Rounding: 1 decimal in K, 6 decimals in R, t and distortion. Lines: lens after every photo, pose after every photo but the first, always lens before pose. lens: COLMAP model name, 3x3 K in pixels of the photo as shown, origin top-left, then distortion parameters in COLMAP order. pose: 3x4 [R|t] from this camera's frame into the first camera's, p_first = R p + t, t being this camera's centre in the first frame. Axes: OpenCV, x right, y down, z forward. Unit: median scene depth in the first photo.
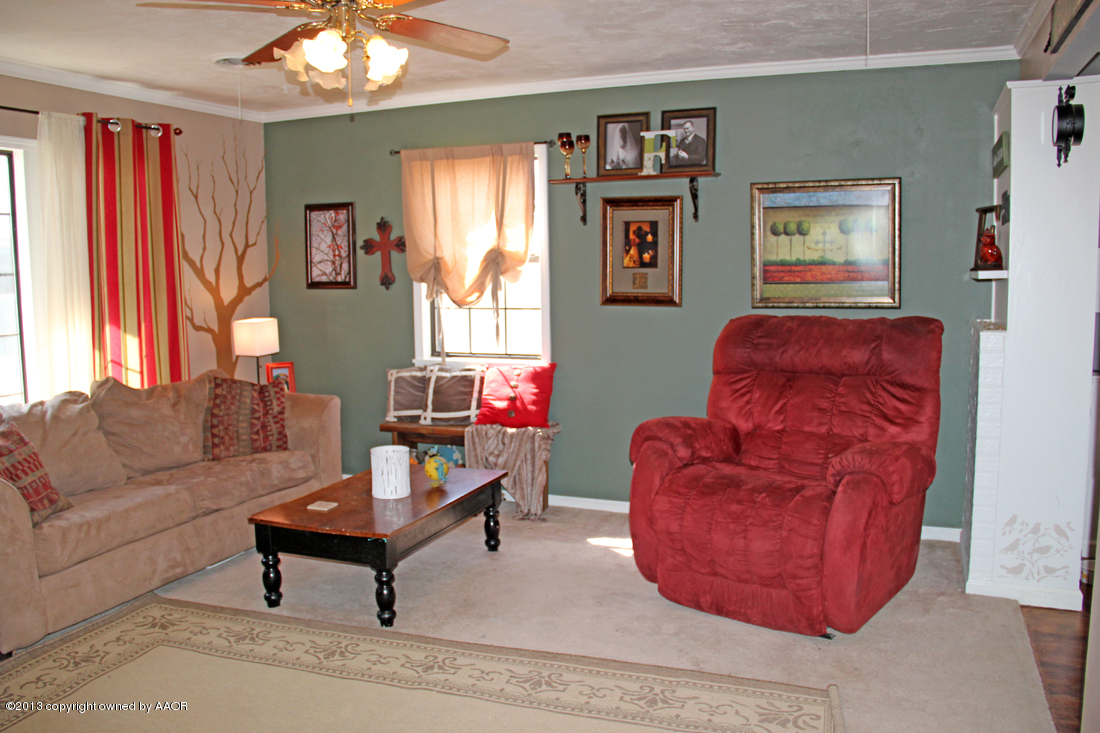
lens RADIAL K [[923.3, 0, 550.0], [0, 923.3, 366.5], [0, 0, 1]] dist [-0.171521, 0.141432]
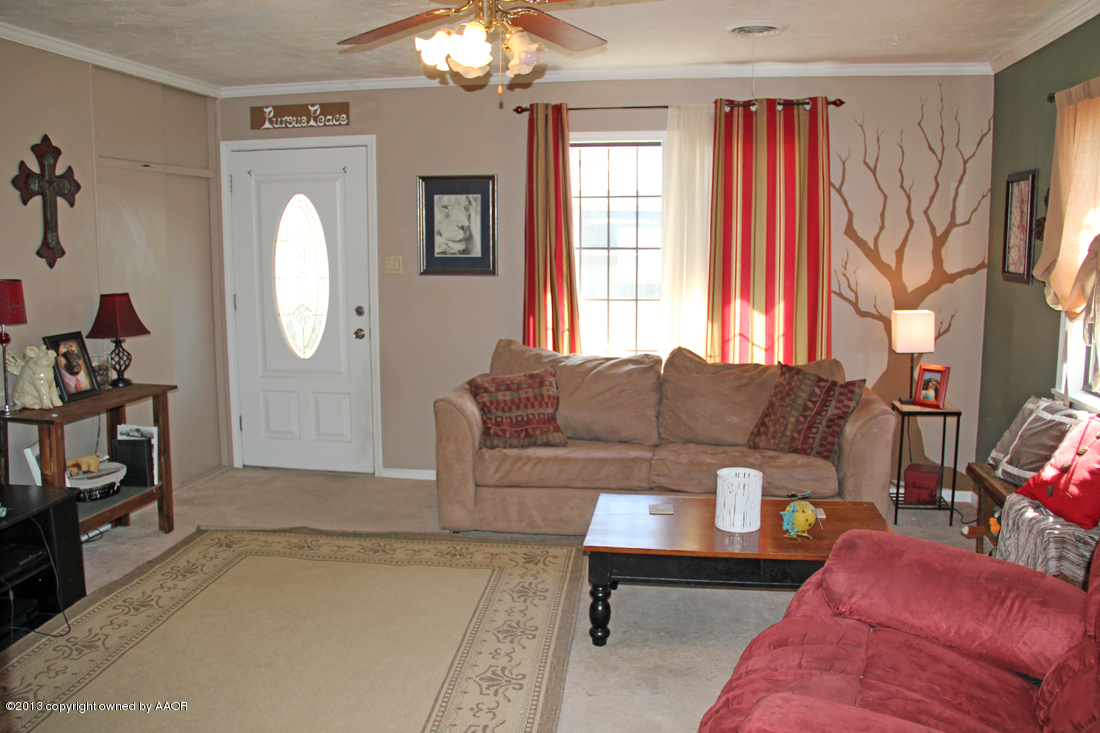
lens RADIAL K [[923.3, 0, 550.0], [0, 923.3, 366.5], [0, 0, 1]] dist [-0.171521, 0.141432]
pose [[0.217897, 0.147283, -0.964795, 0.474468], [-0.110543, 0.985911, 0.125540, -0.075277], [0.969691, 0.079296, 0.231108, 0.513616]]
